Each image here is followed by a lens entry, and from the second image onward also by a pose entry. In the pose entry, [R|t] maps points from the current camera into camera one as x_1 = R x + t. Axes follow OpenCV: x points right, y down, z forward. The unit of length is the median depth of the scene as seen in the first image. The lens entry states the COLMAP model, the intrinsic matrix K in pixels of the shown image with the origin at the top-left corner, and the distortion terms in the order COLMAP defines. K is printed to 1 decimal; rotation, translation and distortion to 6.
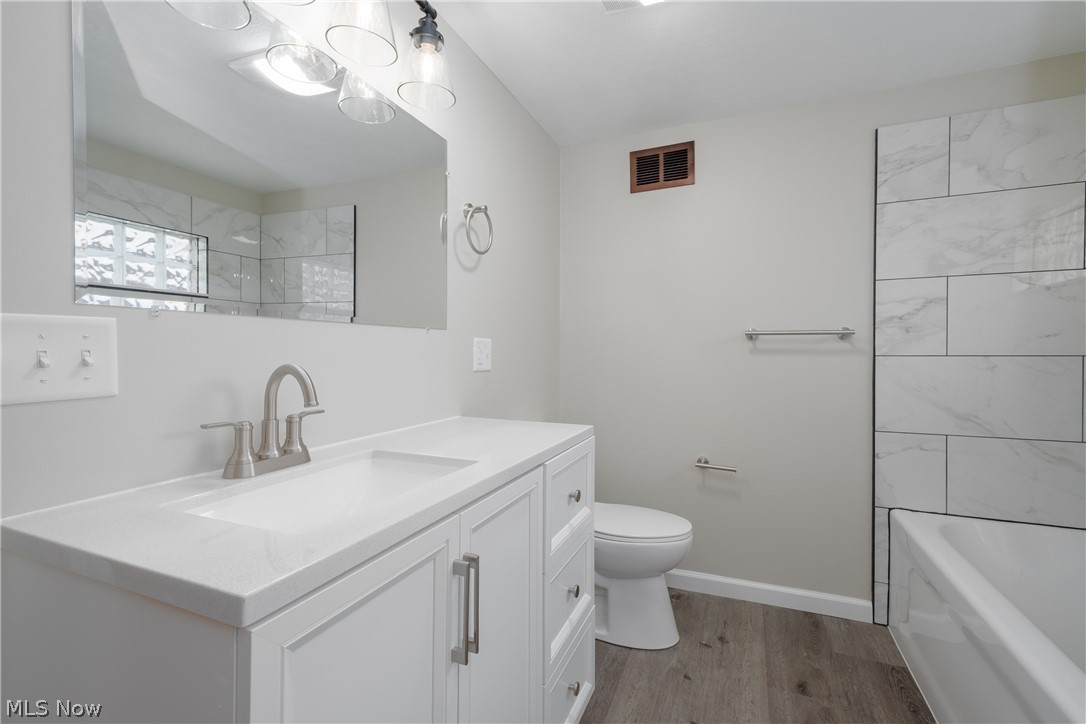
lens RADIAL K [[472.3, 0, 545.3], [0, 472.3, 357.5], [0, 0, 1]] dist [0.019939, -0.005628]
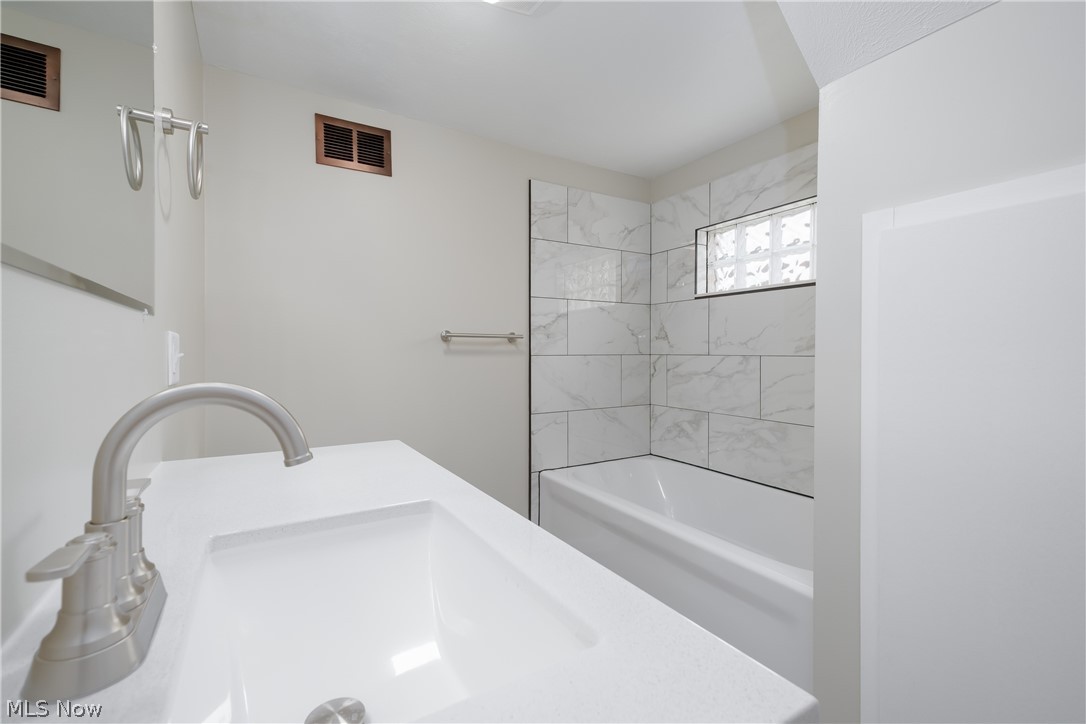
lens RADIAL K [[472.3, 0, 544.2], [0, 472.3, 356.0], [0, 0, 1]] dist [0.019939, -0.005628]
pose [[0.584487, -0.008318, 0.811361, -0.325172], [0.010731, 0.999939, 0.002521, -0.005016], [-0.811332, 0.007233, 0.584541, 0.225321]]
